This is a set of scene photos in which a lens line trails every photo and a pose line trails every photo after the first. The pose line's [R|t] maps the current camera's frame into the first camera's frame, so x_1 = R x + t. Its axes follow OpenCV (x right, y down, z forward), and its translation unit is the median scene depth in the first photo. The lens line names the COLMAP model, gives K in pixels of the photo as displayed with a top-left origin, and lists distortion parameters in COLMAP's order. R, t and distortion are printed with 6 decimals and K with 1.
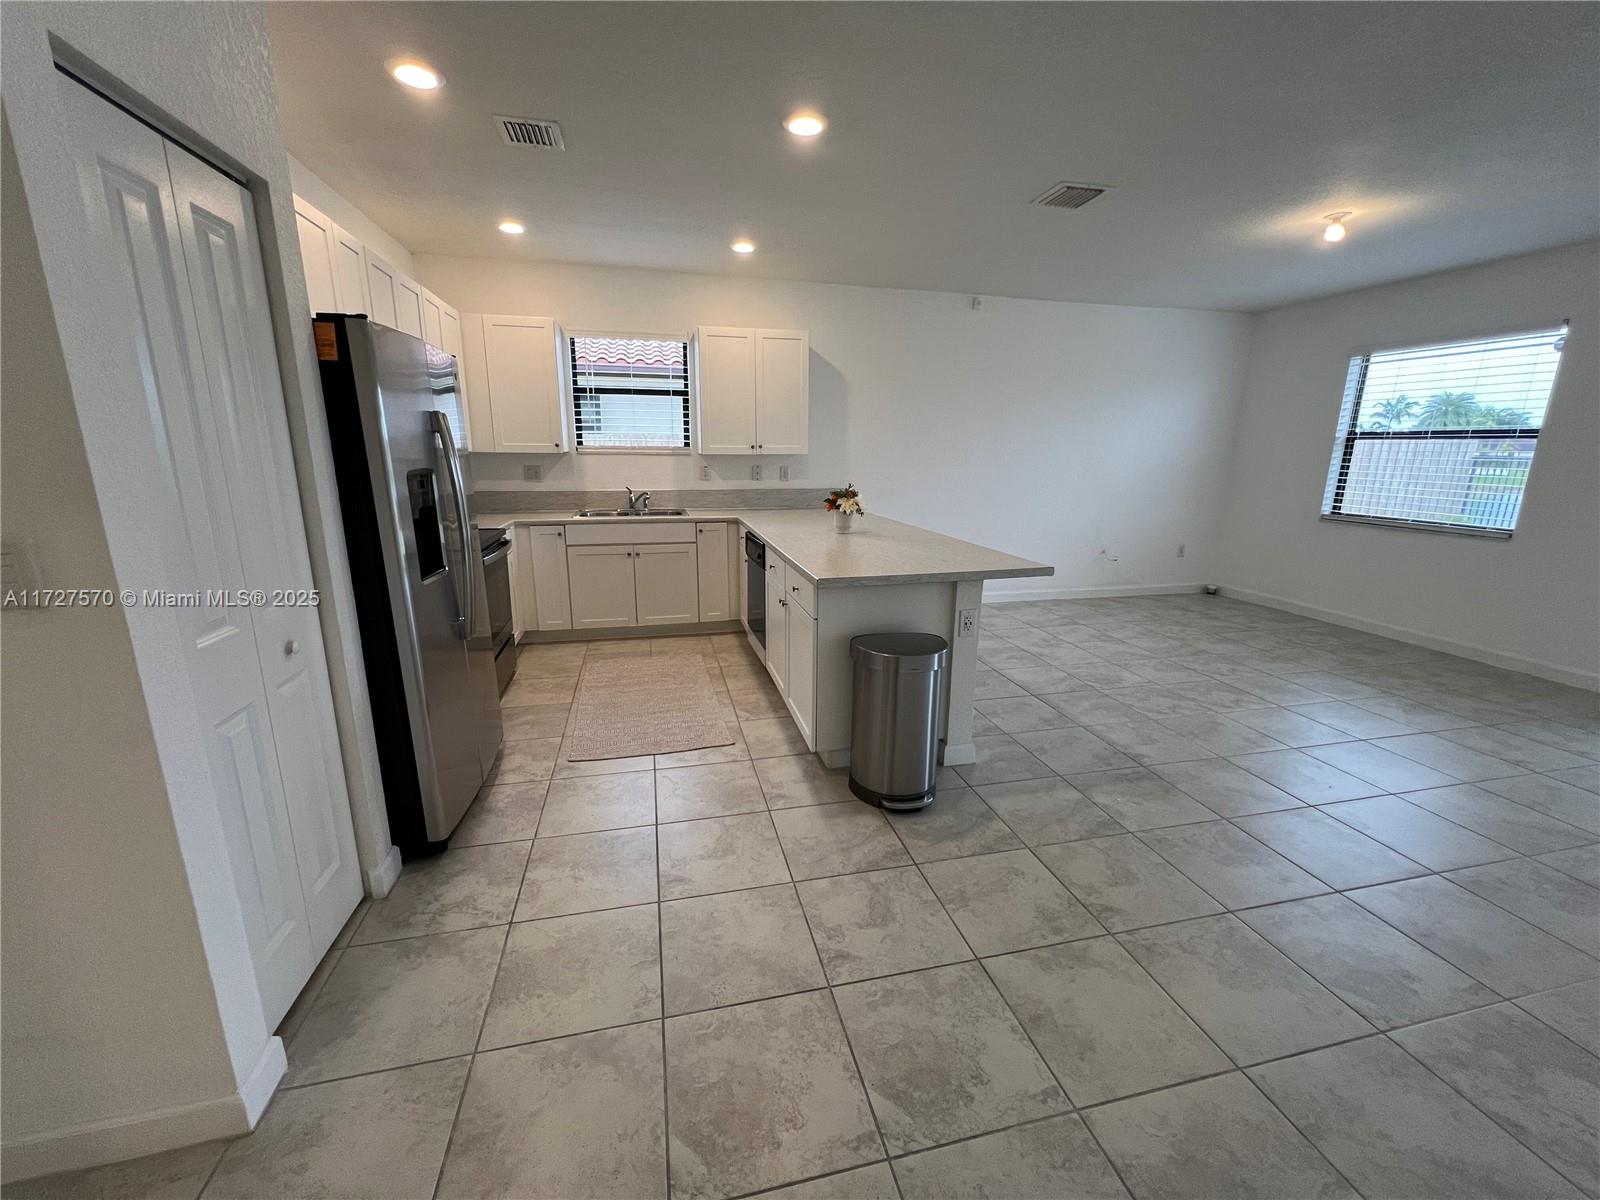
lens RADIAL K [[639.6, 0, 800.5], [0, 639.6, 596.3], [0, 0, 1]] dist [-0.002363, 0.001294]
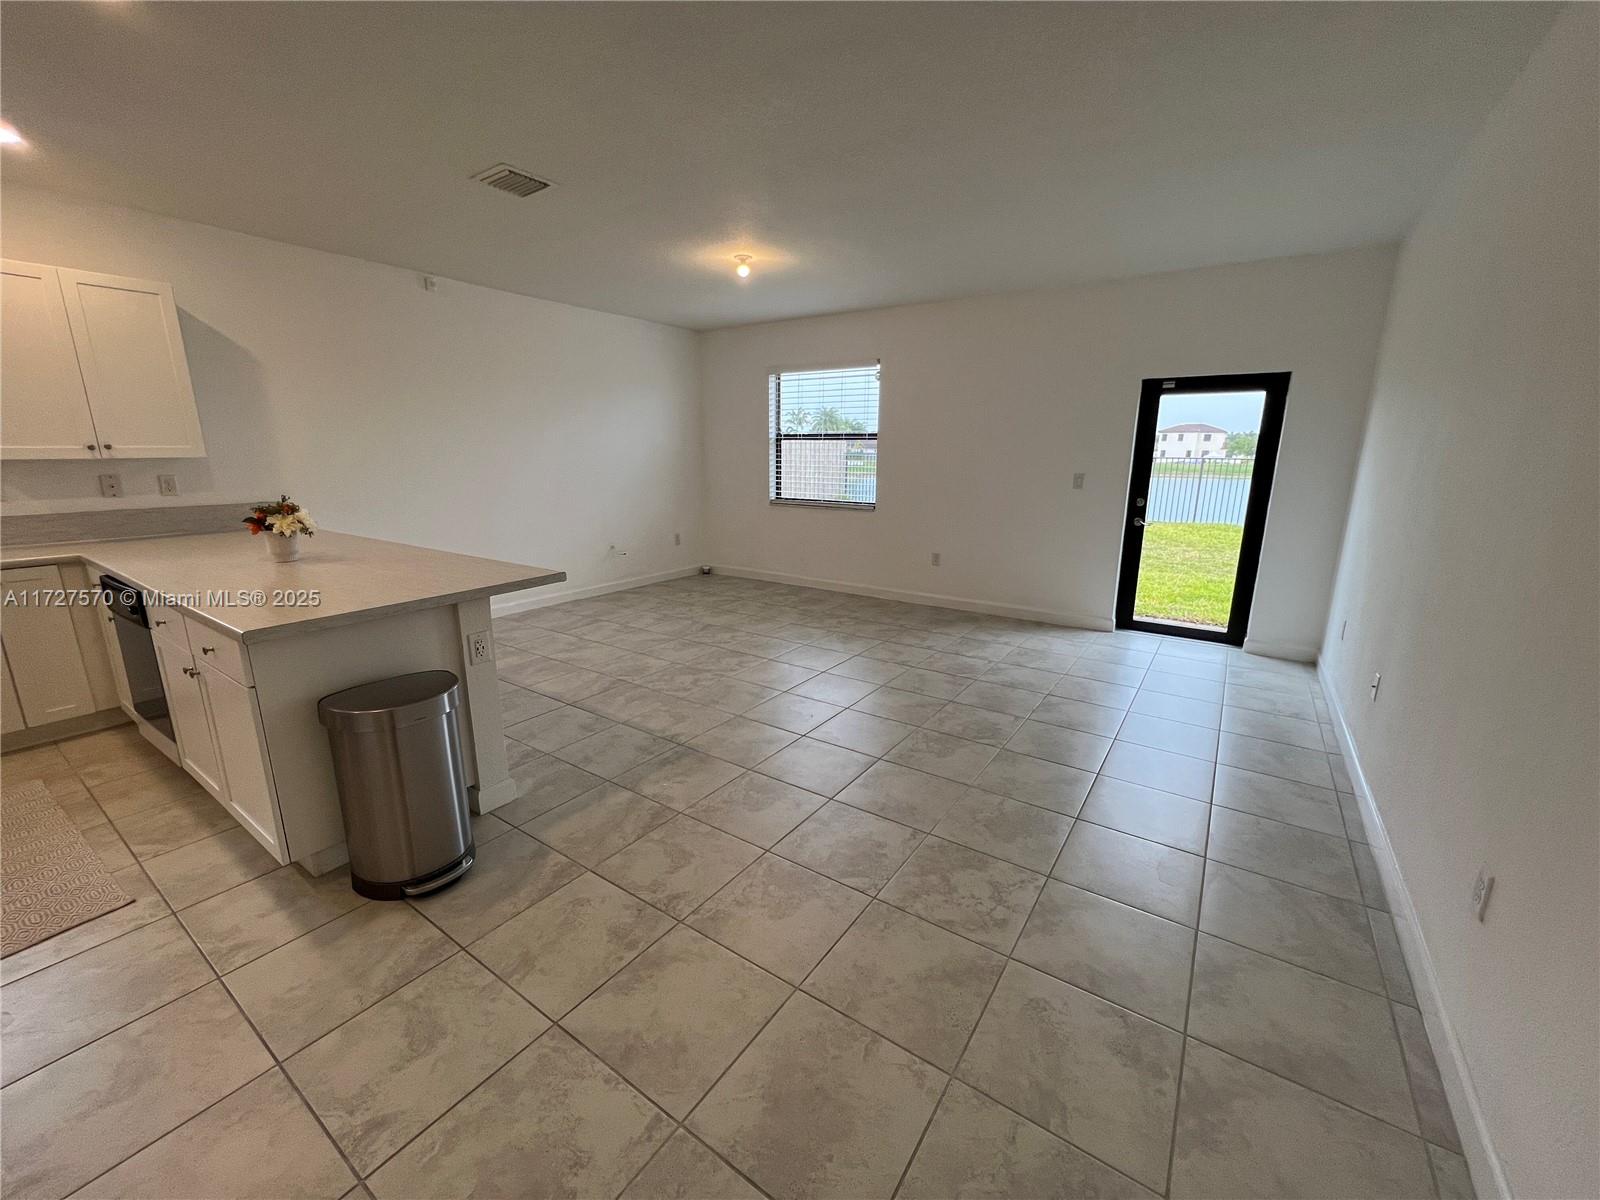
lens RADIAL K [[639.6, 0, 800.5], [0, 639.6, 596.0], [0, 0, 1]] dist [-0.002363, 0.001294]
pose [[0.742945, -0.154607, 0.651253, 0.021493], [0.154401, 0.986304, 0.058008, -0.008370], [-0.651301, 0.057458, 0.756641, 0.035377]]
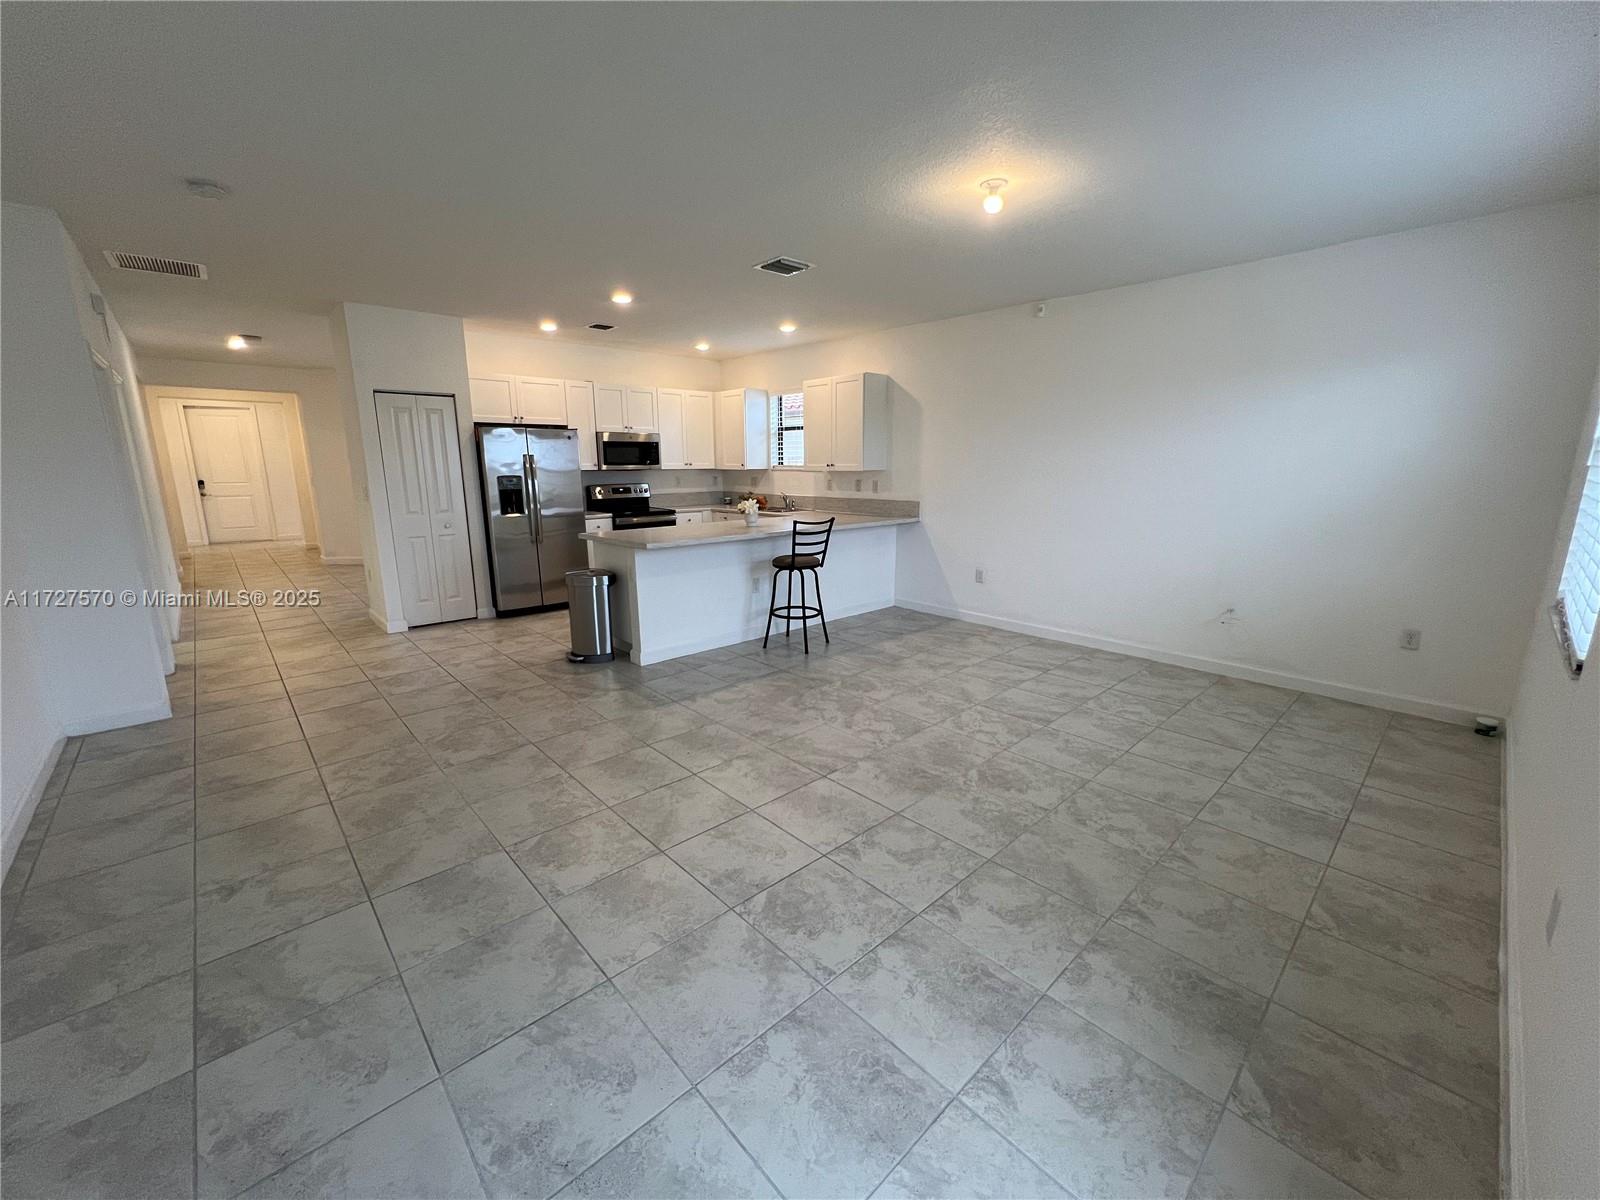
lens RADIAL K [[639.6, 0, 801.4], [0, 639.6, 595.6], [0, 0, 1]] dist [-0.002363, 0.001294]
pose [[0.492959, 0.168985, -0.853485, 1.394888], [-0.192016, 0.977900, 0.082713, -0.089520], [0.848600, 0.123109, 0.514512, 0.397170]]
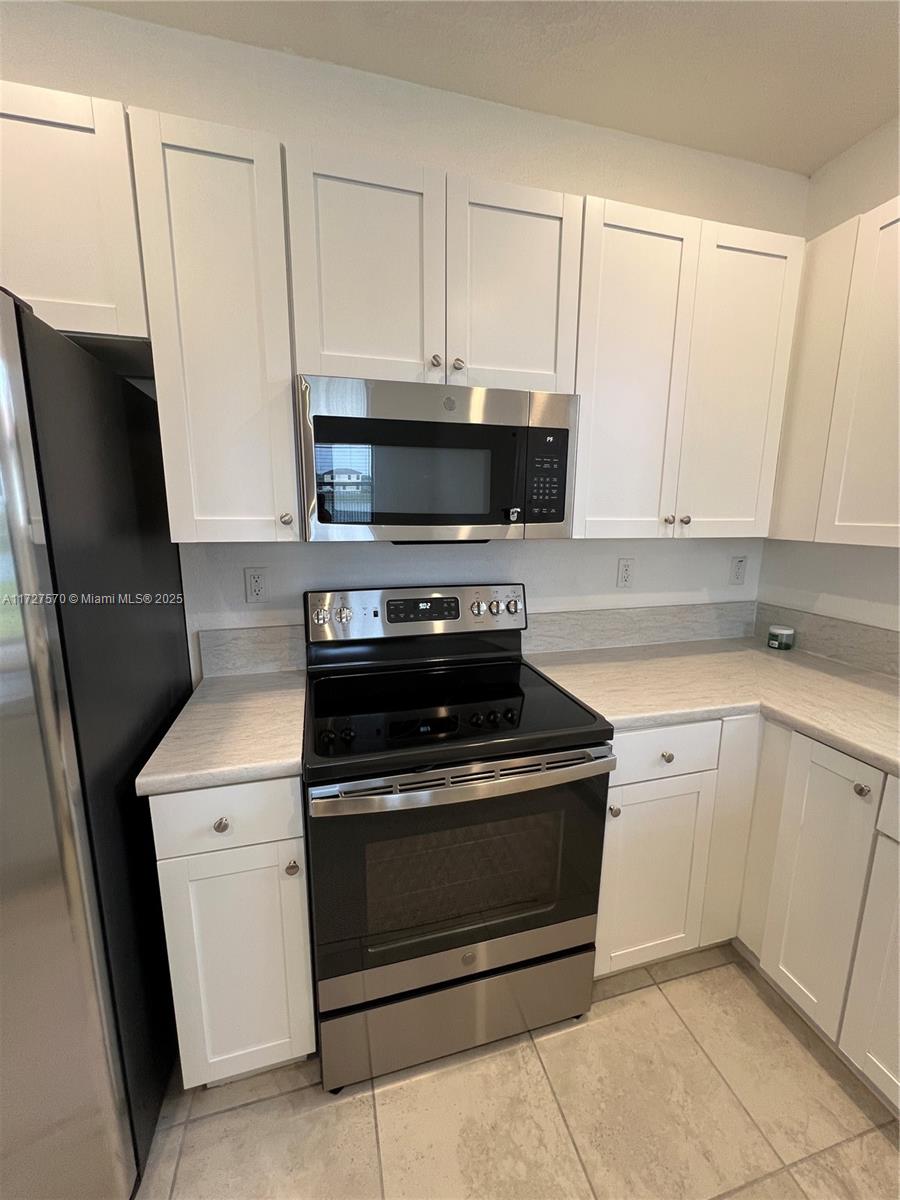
lens RADIAL K [[479.7, 0, 449.9], [0, 479.7, 613.0], [0, 0, 1]] dist [-0.002363, 0.001294]
pose [[0.035413, 0.201453, -0.978858, -0.177200], [-0.233868, 0.953946, 0.187865, -0.217239], [0.971623, 0.222271, 0.080896, 0.882668]]
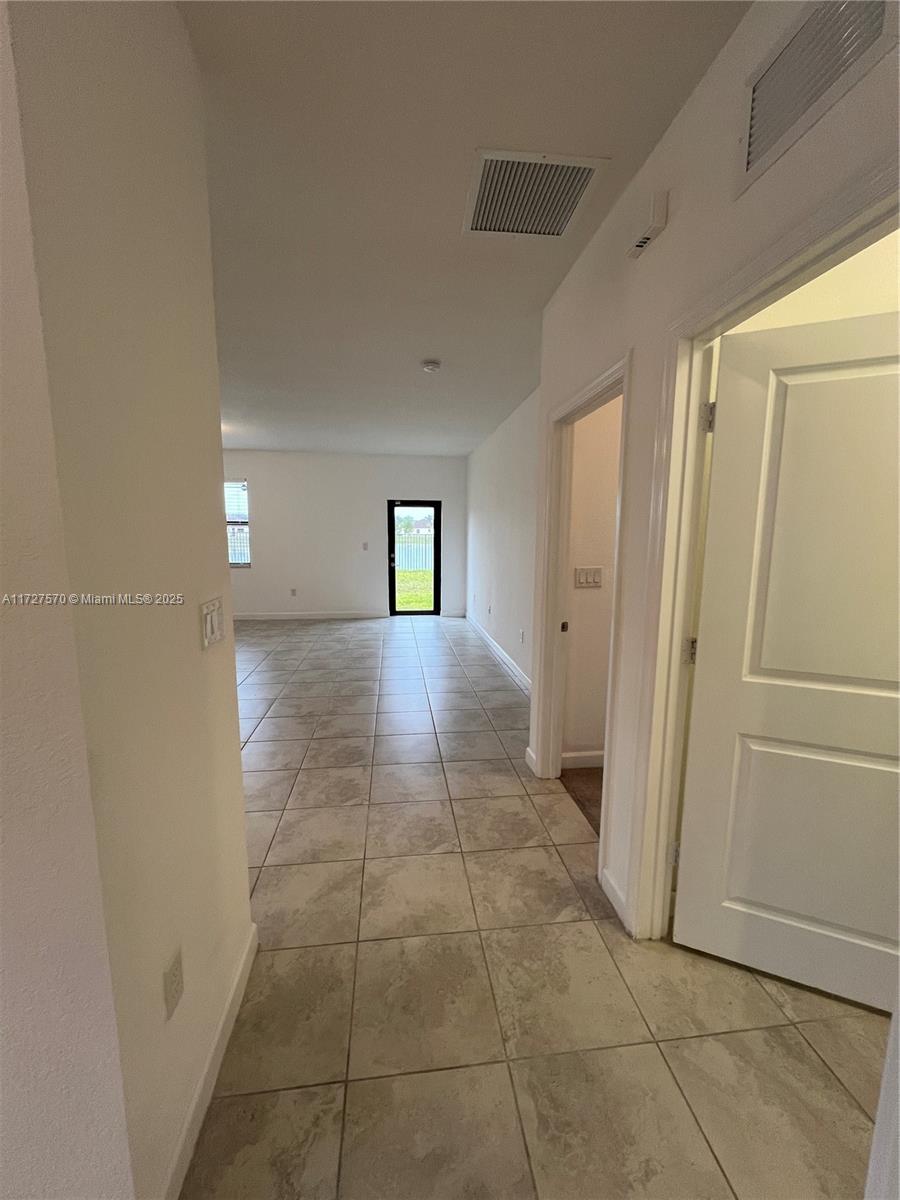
lens RADIAL K [[479.7, 0, 451.9], [0, 479.7, 601.6], [0, 0, 1]] dist [-0.002363, 0.001294]
pose [[0.110626, -0.154461, 0.981786, -0.676910], [0.220016, 0.967146, 0.127367, -0.030084], [-0.969203, 0.201918, 0.140975, 0.050816]]
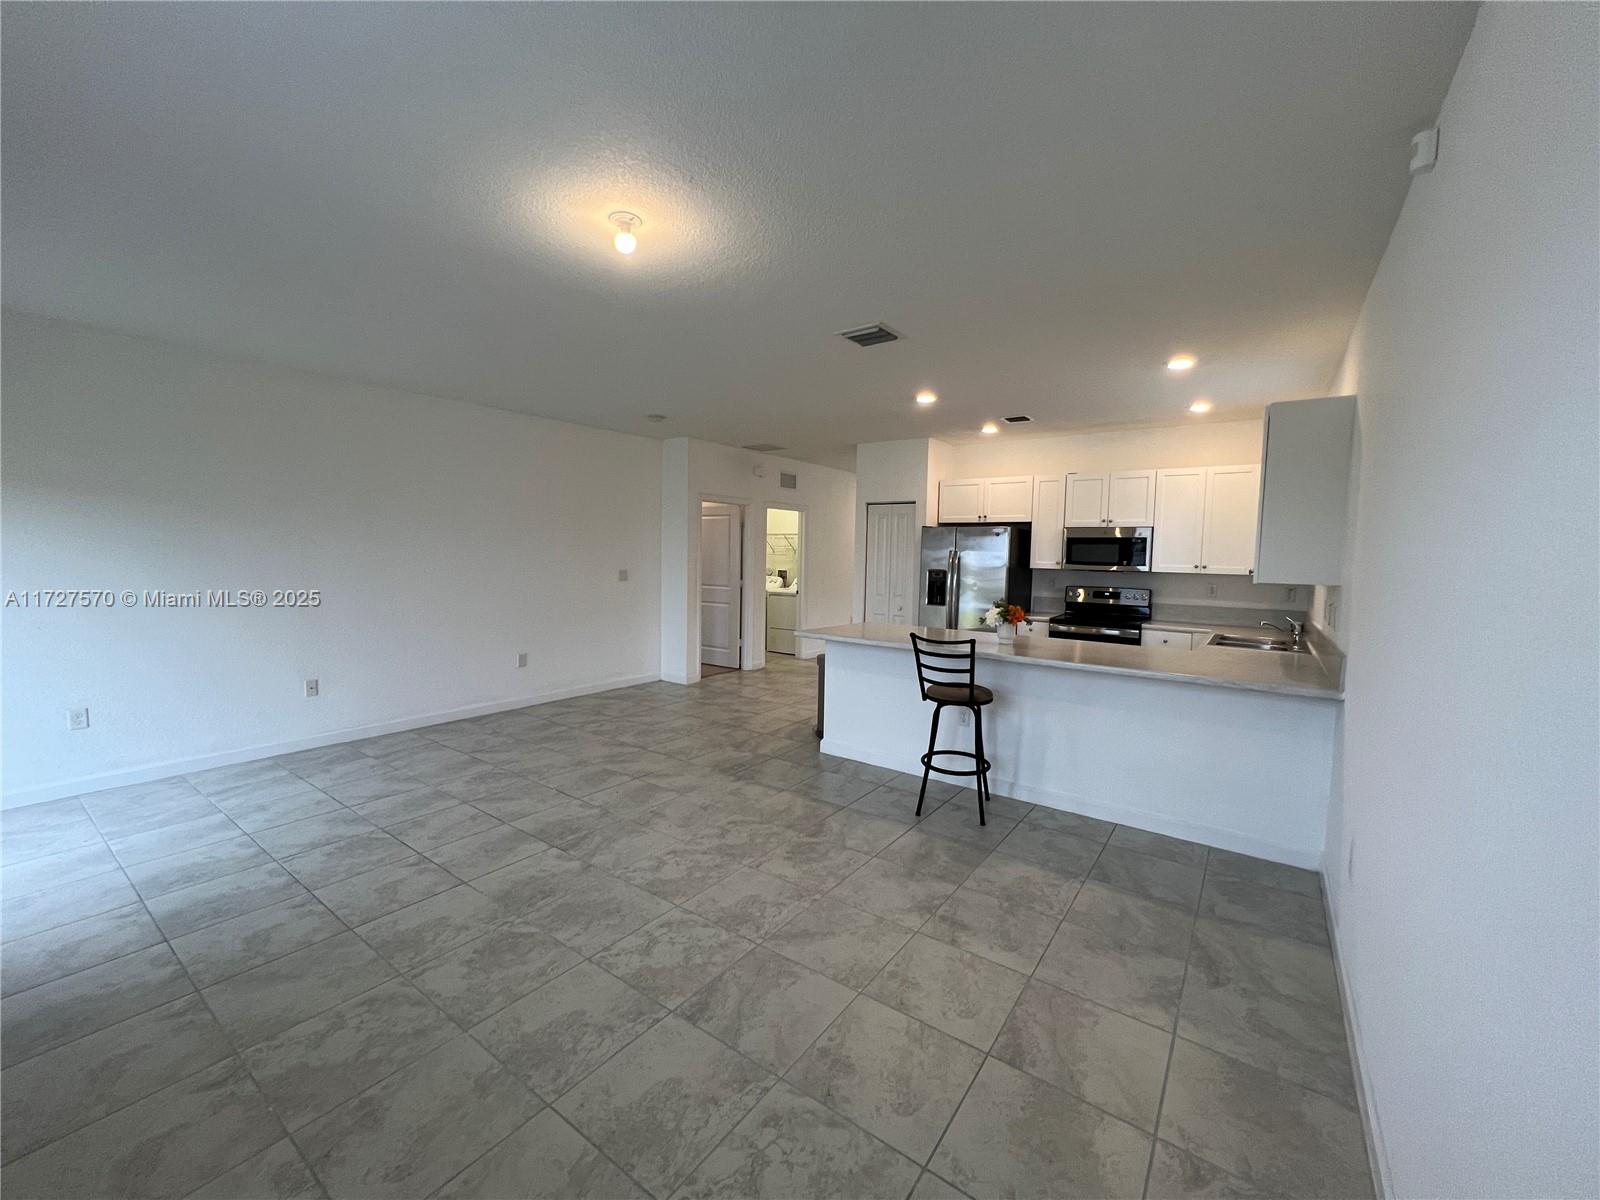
lens RADIAL K [[639.6, 0, 801.7], [0, 639.6, 602.7], [0, 0, 1]] dist [-0.002363, 0.001294]
pose [[-0.757649, 0.025785, -0.652152, 1.055133], [-0.175533, 0.954352, 0.241663, -0.373943], [0.628614, 0.297570, -0.718538, 1.579809]]
